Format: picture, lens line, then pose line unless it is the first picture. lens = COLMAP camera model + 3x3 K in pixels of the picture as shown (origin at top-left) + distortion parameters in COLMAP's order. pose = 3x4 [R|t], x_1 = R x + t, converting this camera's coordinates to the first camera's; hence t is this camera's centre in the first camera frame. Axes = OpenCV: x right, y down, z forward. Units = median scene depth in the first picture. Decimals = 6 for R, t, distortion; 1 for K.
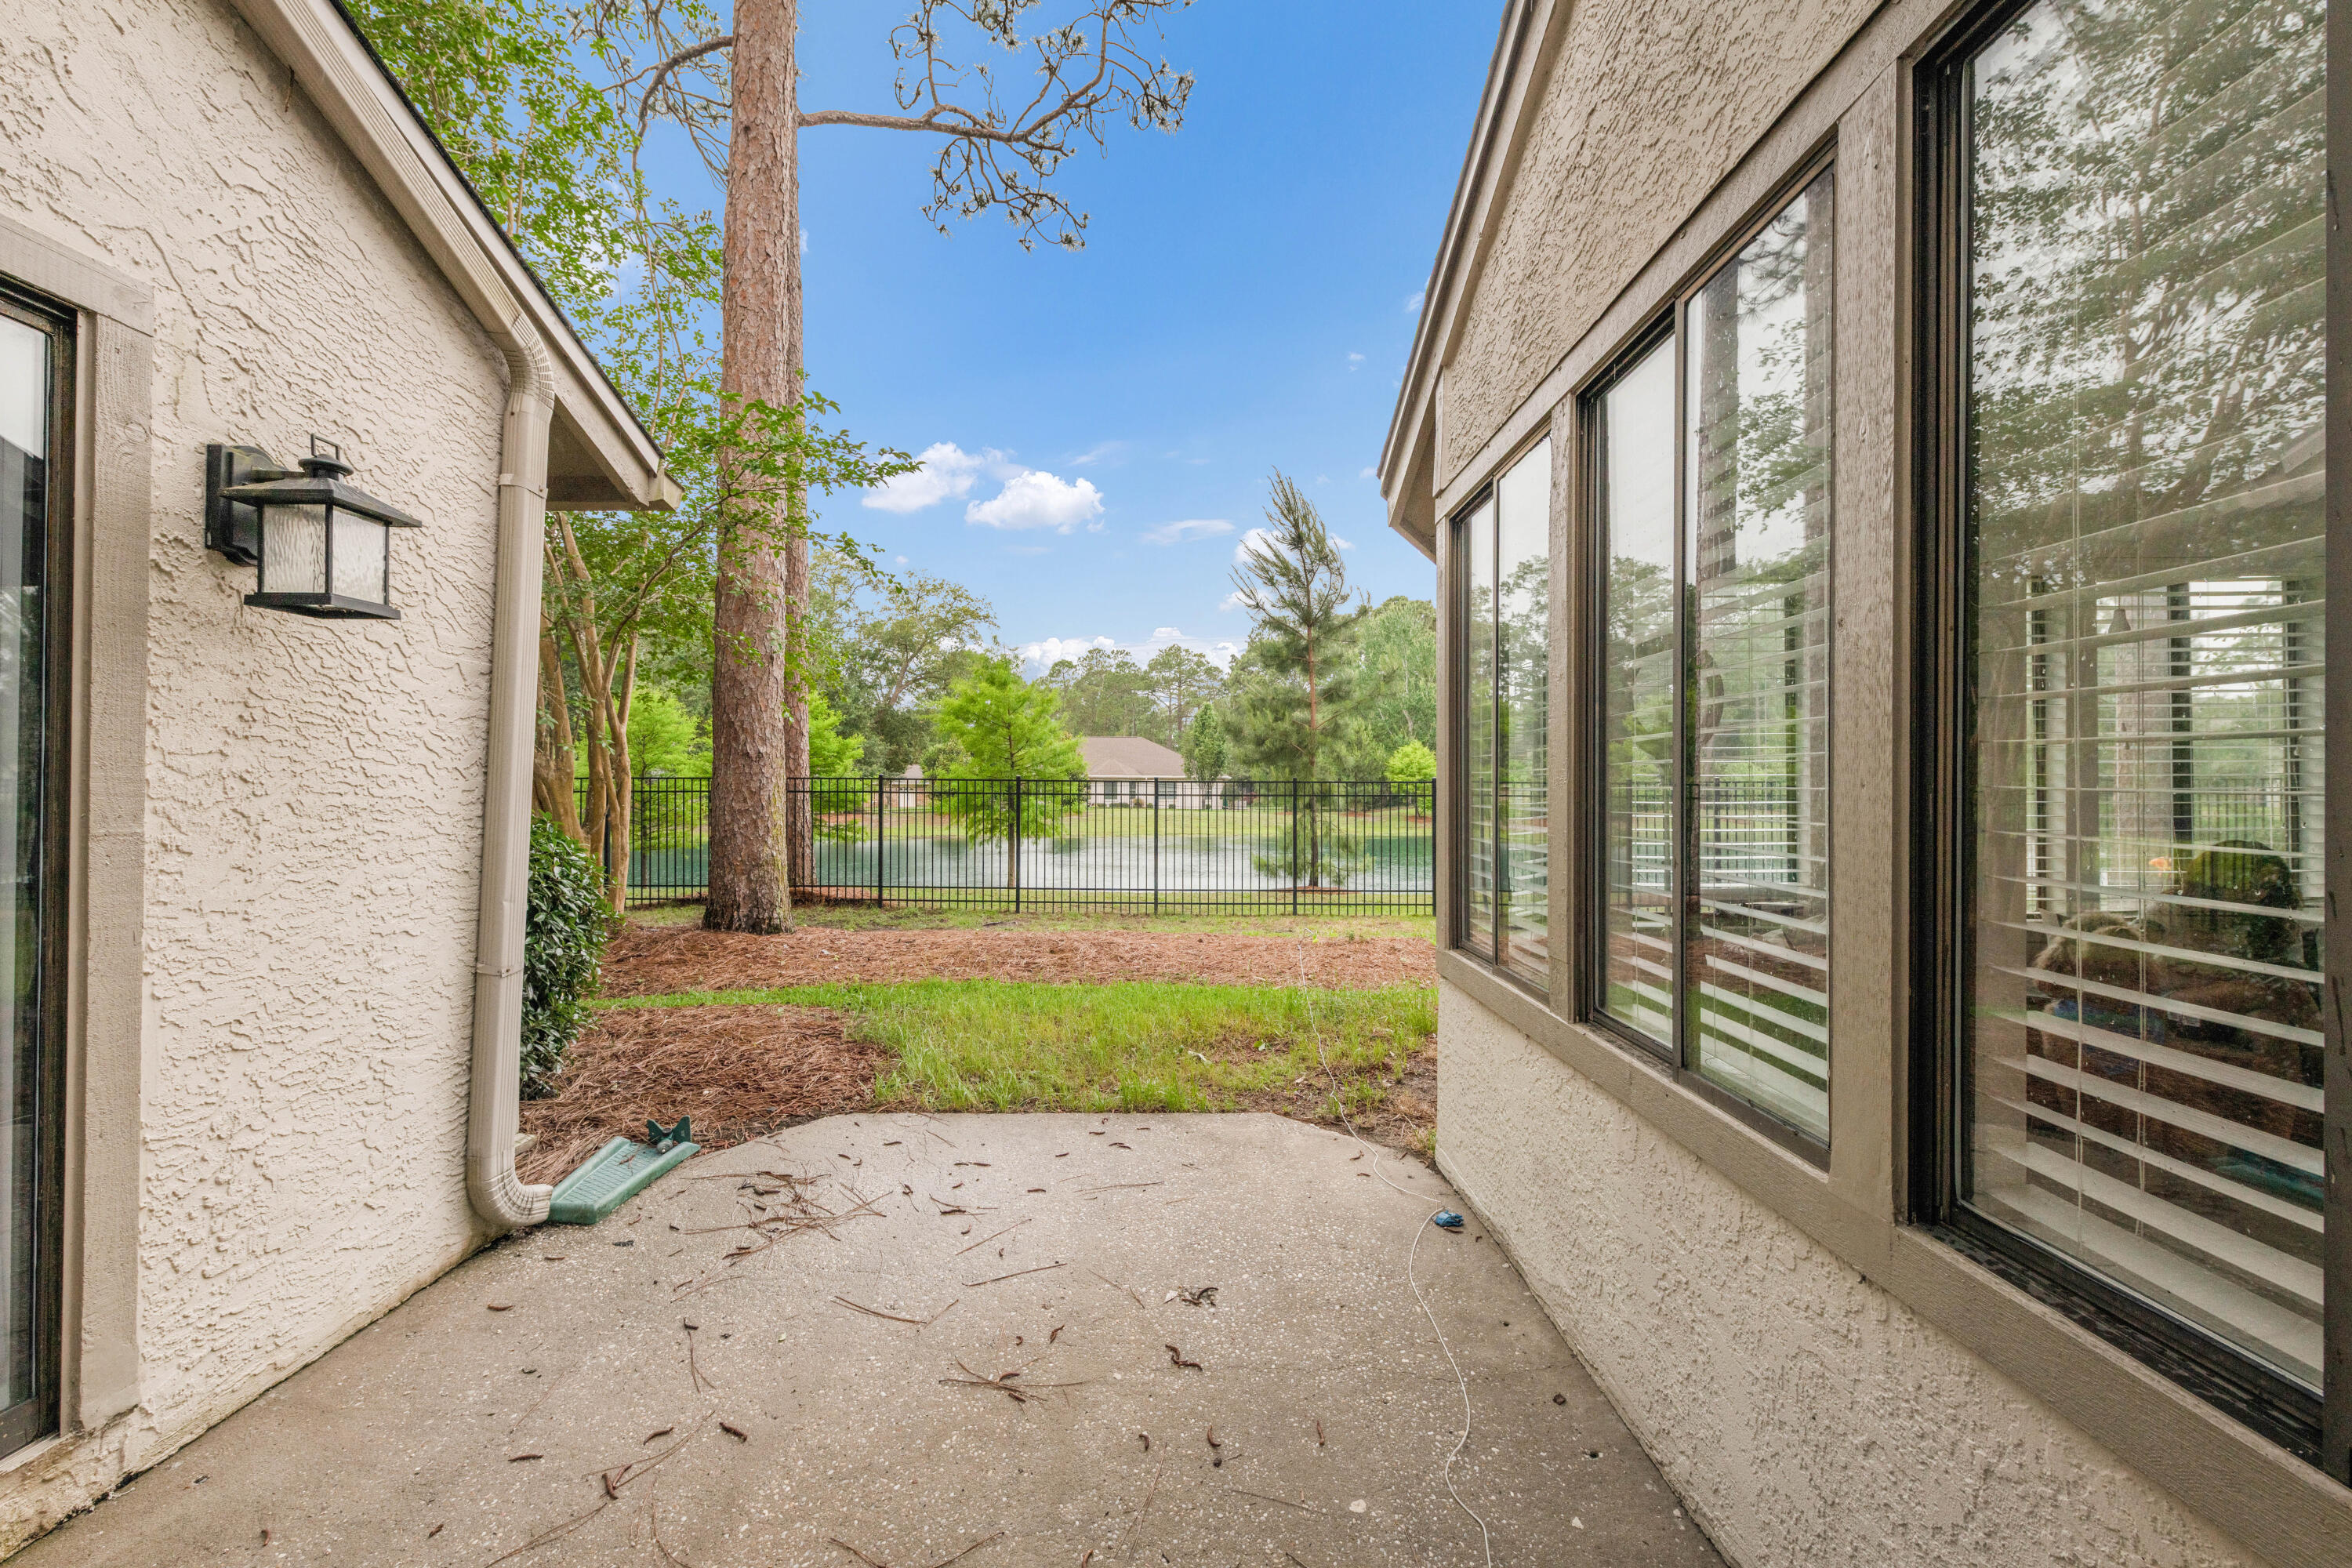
lens RADIAL K [[978.8, 0, 1158.5], [0, 978.8, 780.7], [0, 0, 1]] dist [0.003749, -0.002730]
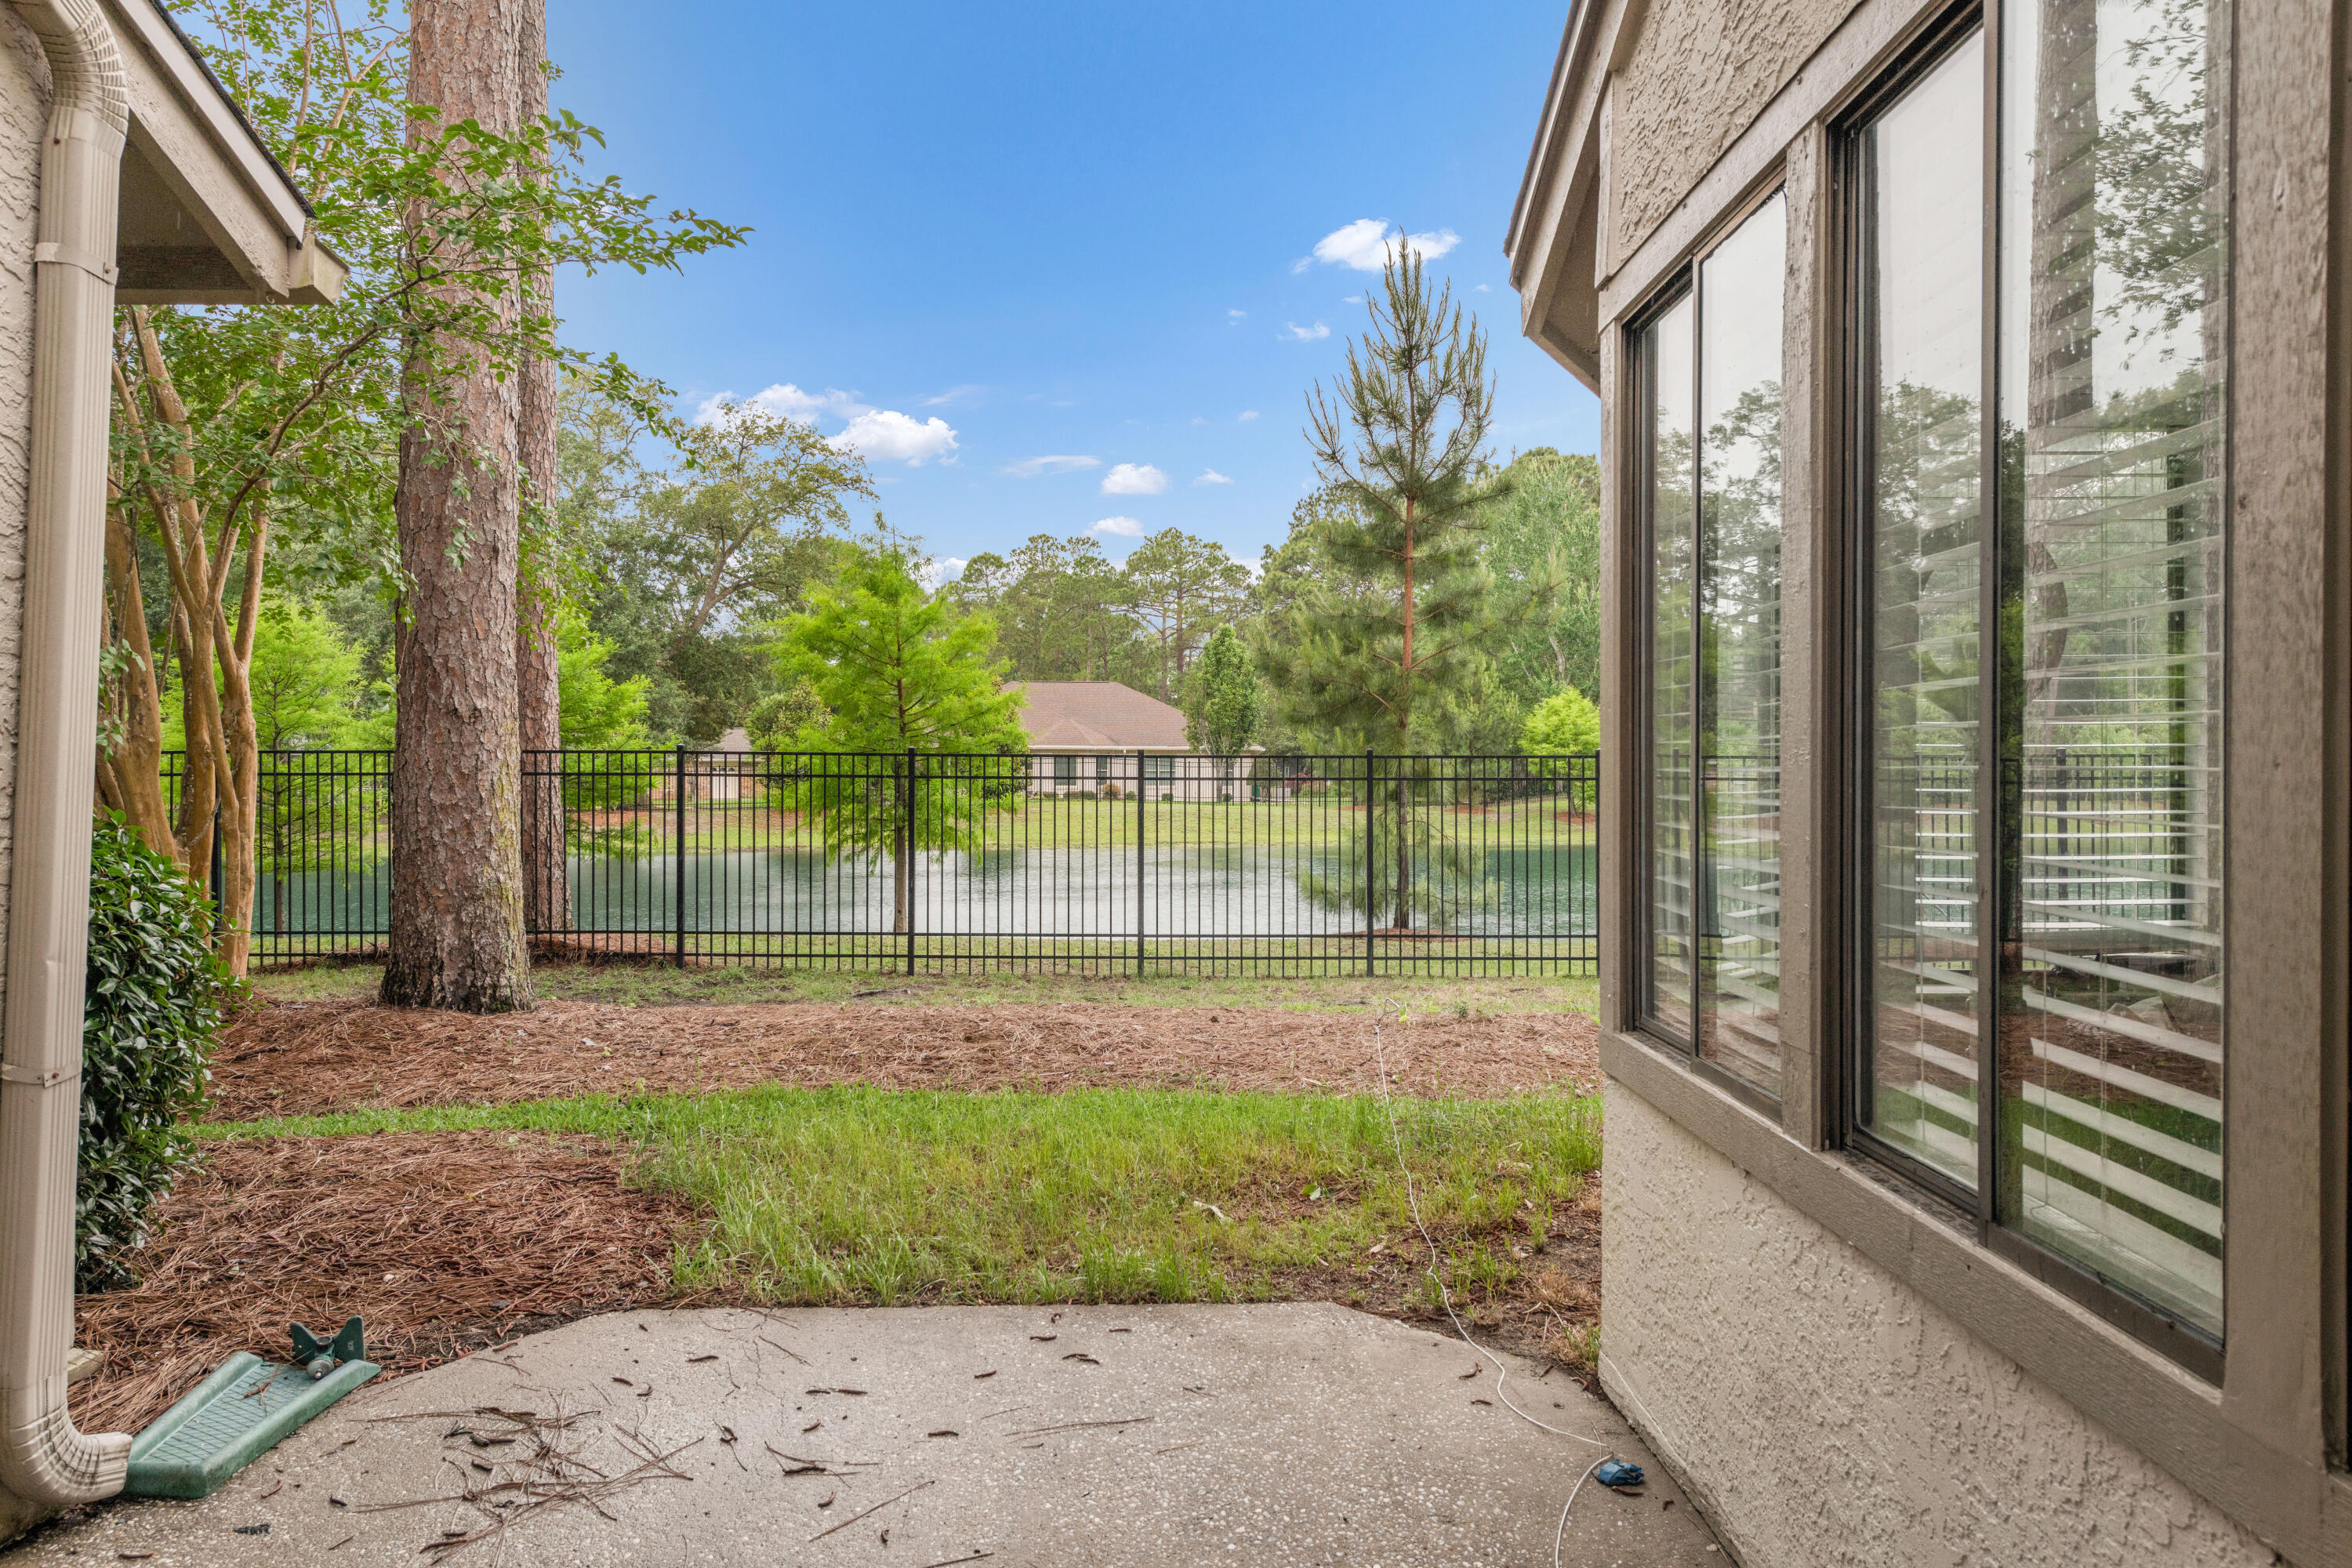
lens RADIAL K [[1628.2, 0, 1178.7], [0, 1628.2, 764.7], [0, 0, 1]] dist [0.011458, -0.006446]
pose [[0.999782, -0.001663, 0.020833, 0.000926], [0.001532, 0.999979, 0.006322, -0.001273], [-0.020843, -0.006288, 0.999763, -0.009581]]
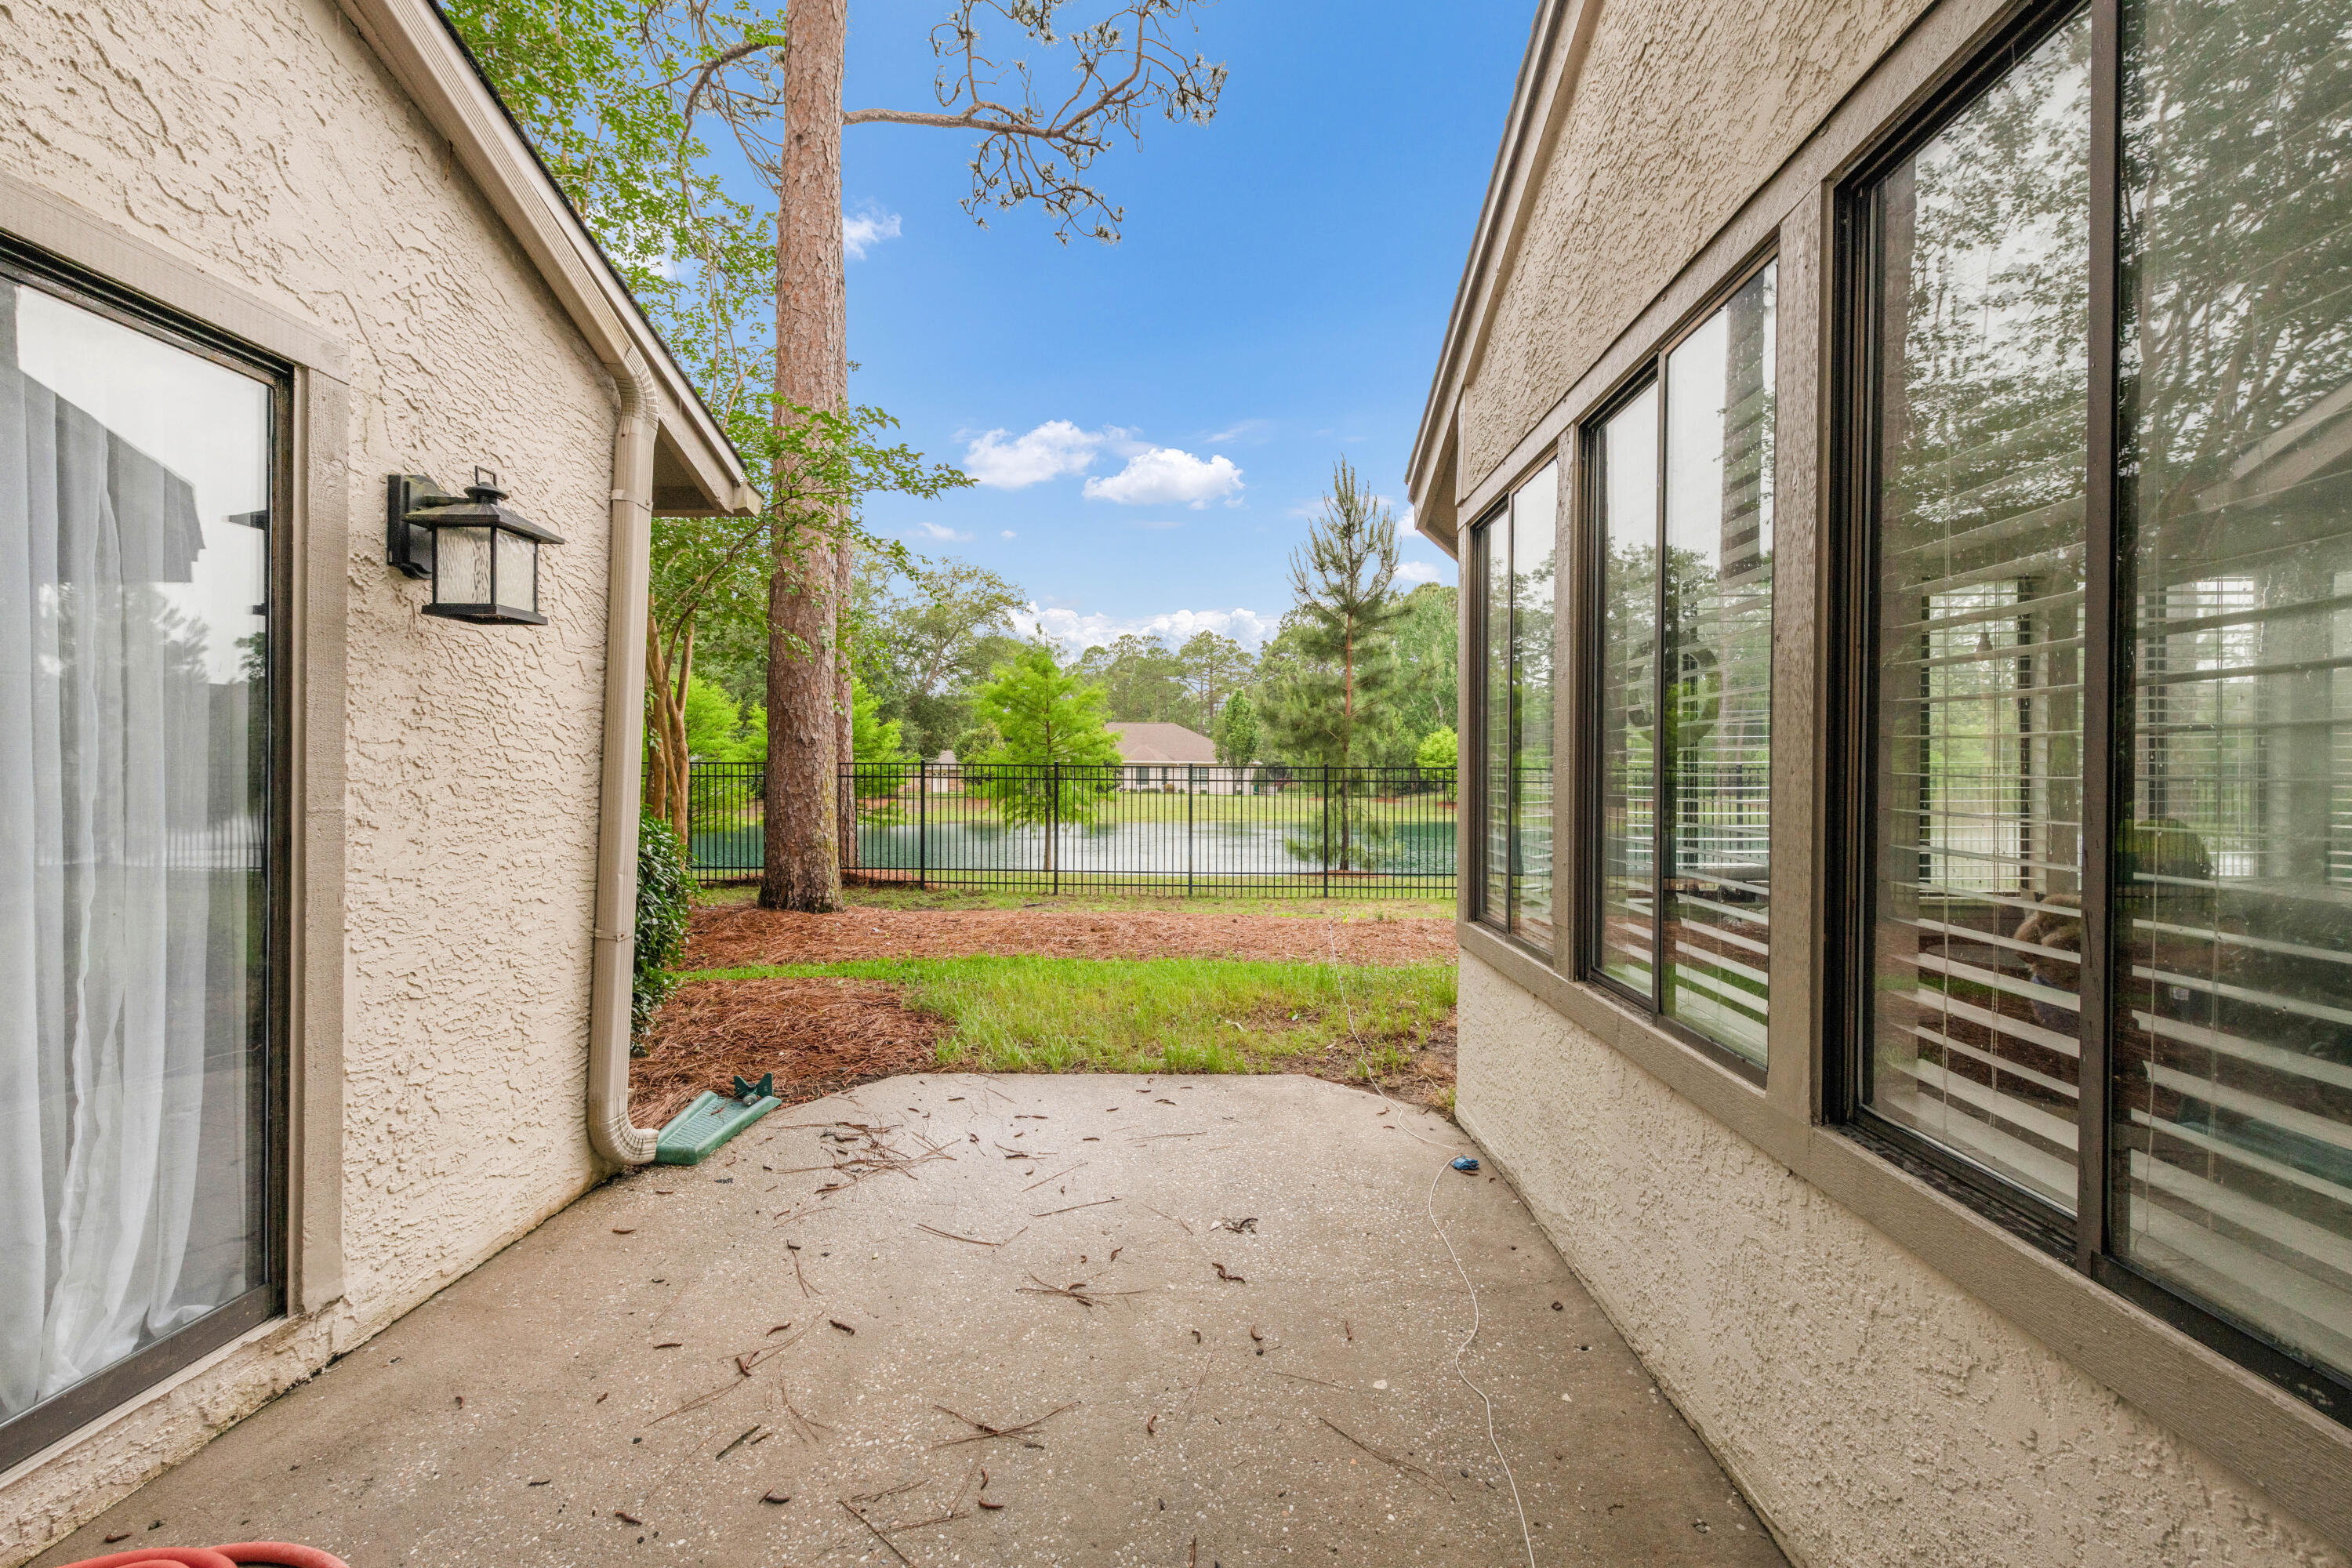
lens RADIAL K [[978.8, 0, 1182.5], [0, 978.8, 775.8], [0, 0, 1]] dist [0.003749, -0.002730]
pose [[0.999977, 0.001646, -0.006645, -0.017388], [-0.001582, 0.999952, 0.009707, -0.000519], [0.006661, -0.009696, 0.999931, -0.109570]]
